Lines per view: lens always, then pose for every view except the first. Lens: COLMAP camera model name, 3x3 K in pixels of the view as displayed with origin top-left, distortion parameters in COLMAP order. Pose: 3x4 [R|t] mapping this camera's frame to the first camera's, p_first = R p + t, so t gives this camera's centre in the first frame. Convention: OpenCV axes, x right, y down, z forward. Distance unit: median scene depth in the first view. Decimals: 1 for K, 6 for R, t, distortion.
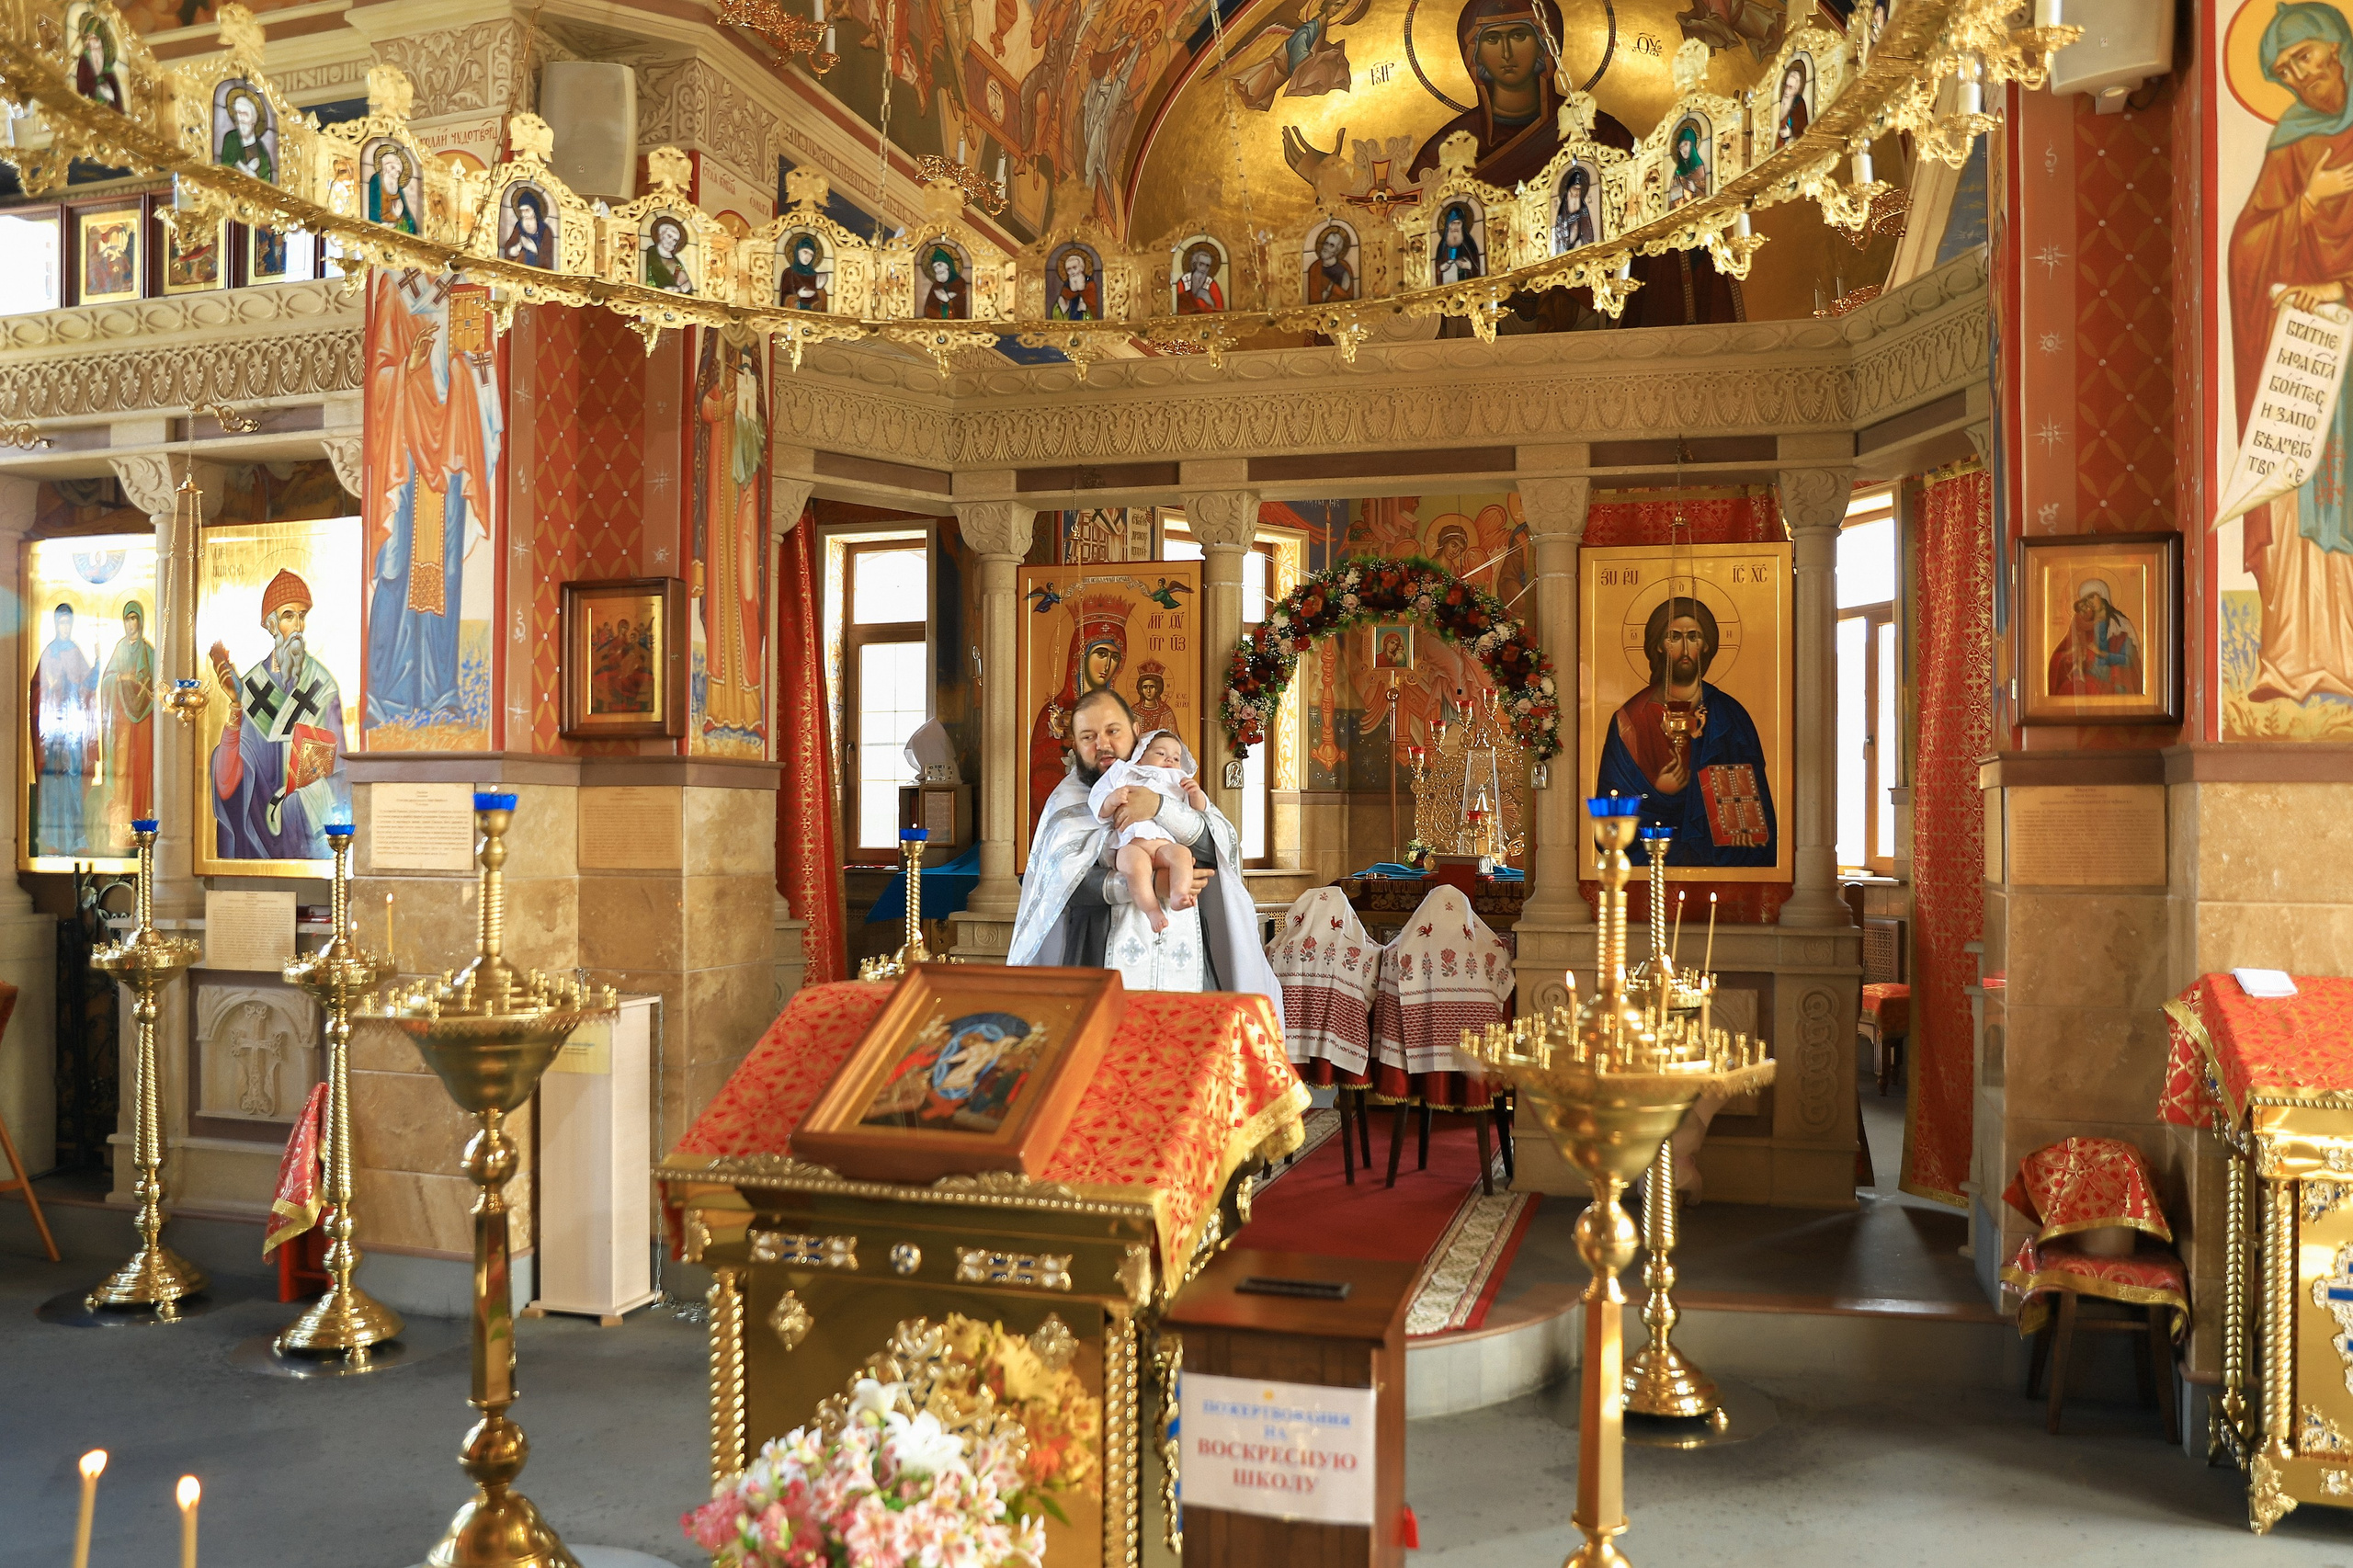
lens RADIAL K [[1949.0, 0, 1162.7], [0, 1949.0, 800.2], [0, 0, 1]] dist [-0.080474, 0.088196]
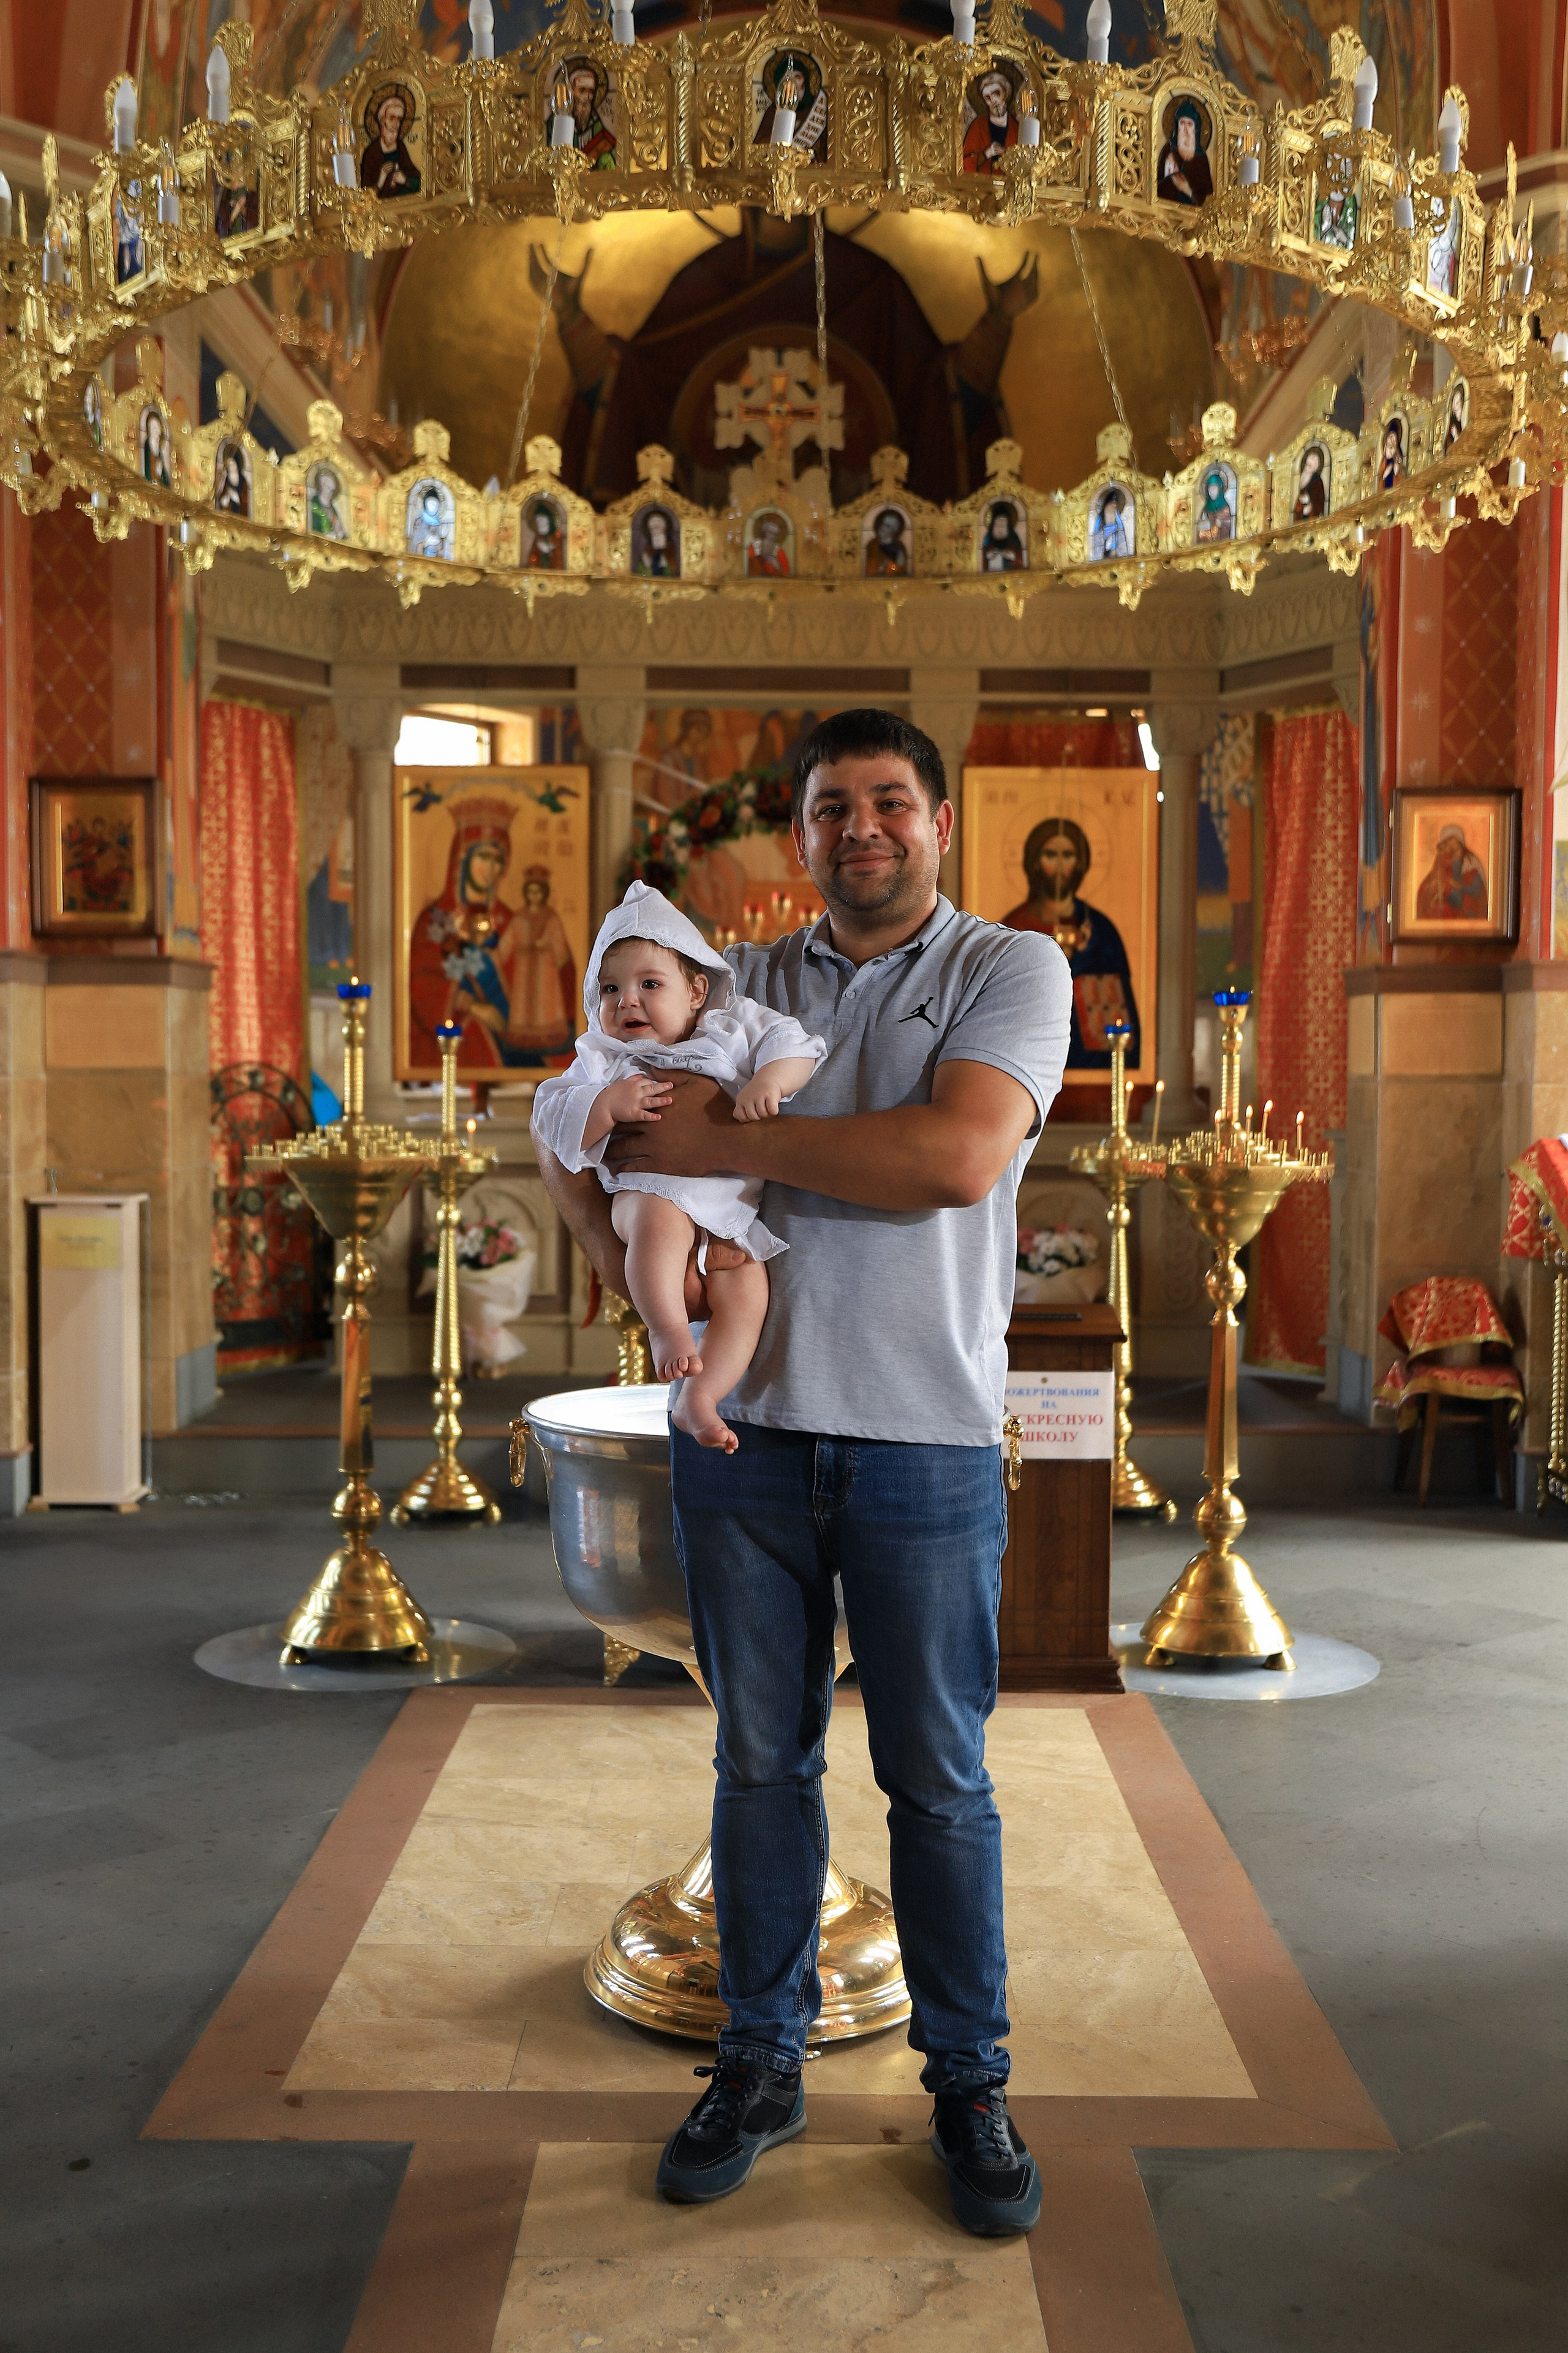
lens RADIAL K [[2801.1, 0, 739.0], [0, 2801.1, 1227.3], [0, 0, 1]] dist [0.001221, 0.000000]
pose [[0.959445, -0.014301, 0.281534, -0.456238], [-0.004304, 0.997853, 0.065356, 0.026150], [-0.281864, -0.063917, 0.957323, -0.593063]]
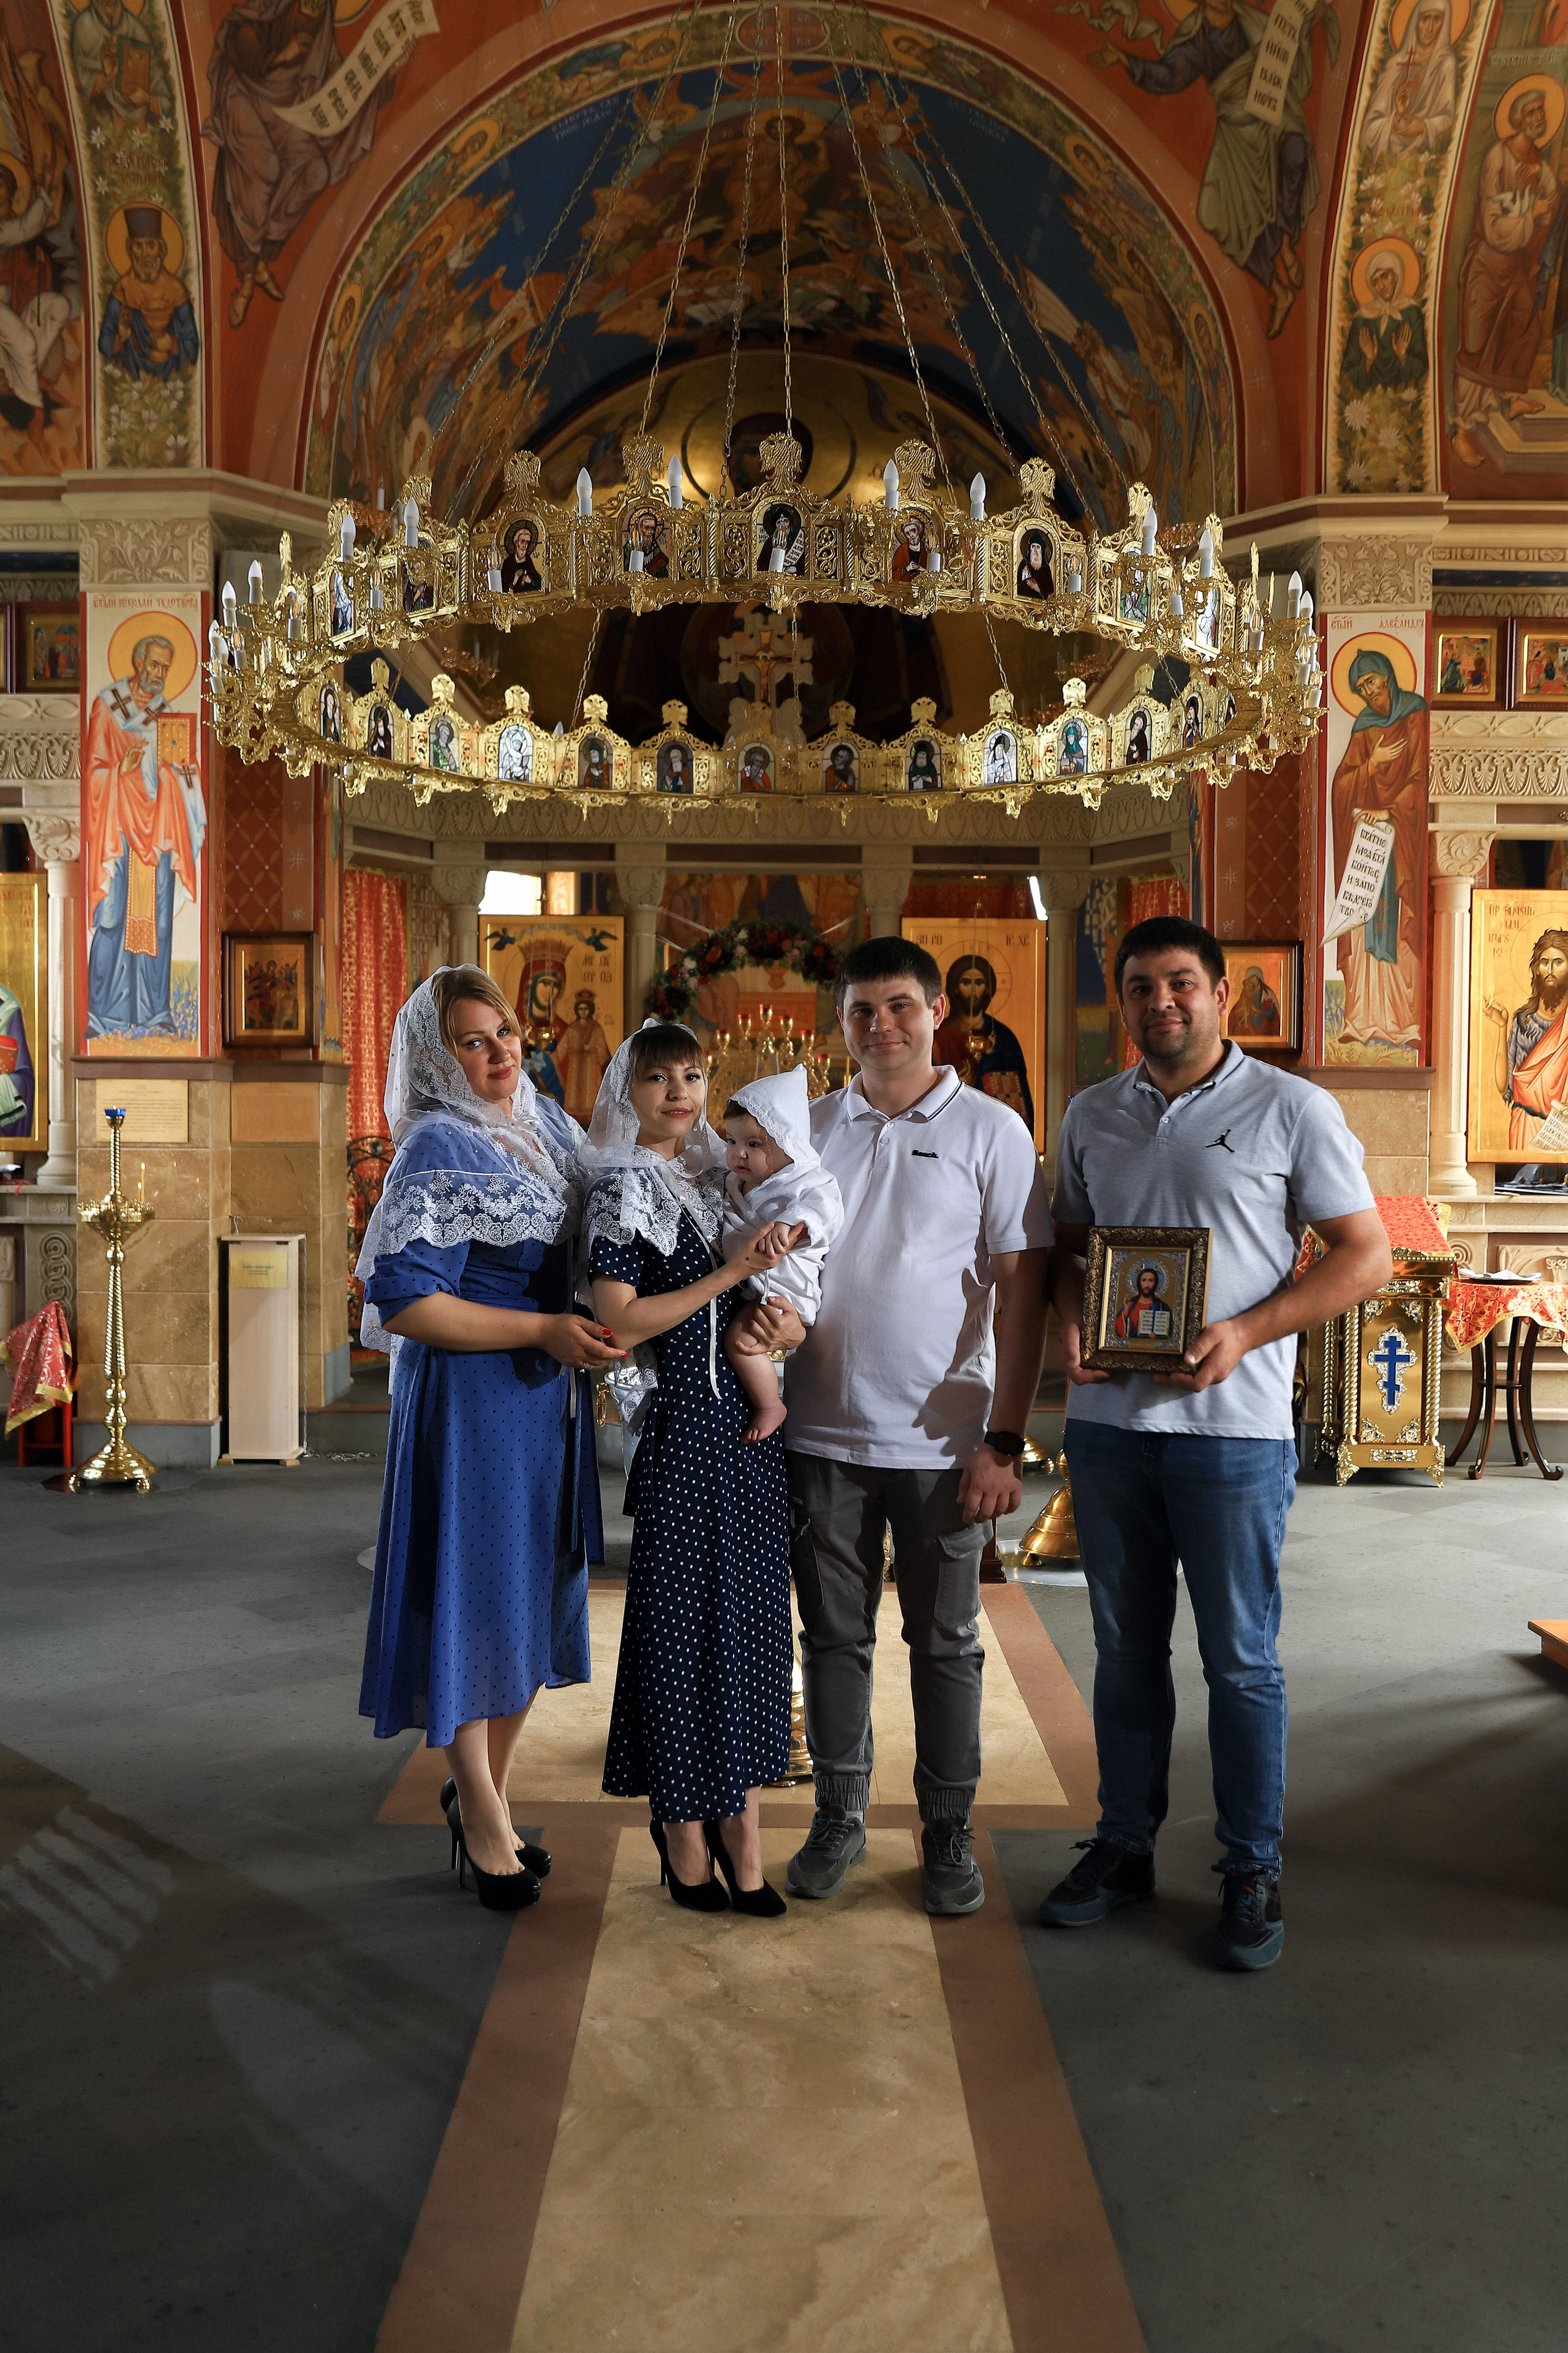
lens RADIAL K [[2424.7, 0, 716.8], [0, 2424.7, 1204.6], [0, 0, 1]] dist [-0.013747, 0.000000]
pose [[0.958580, -0.007821, 0.284716, -0.568986], [-0.004706, 0.999052, 0.043285, 0.004343], [-0.284785, -0.042832, 0.957634, -0.903488]]
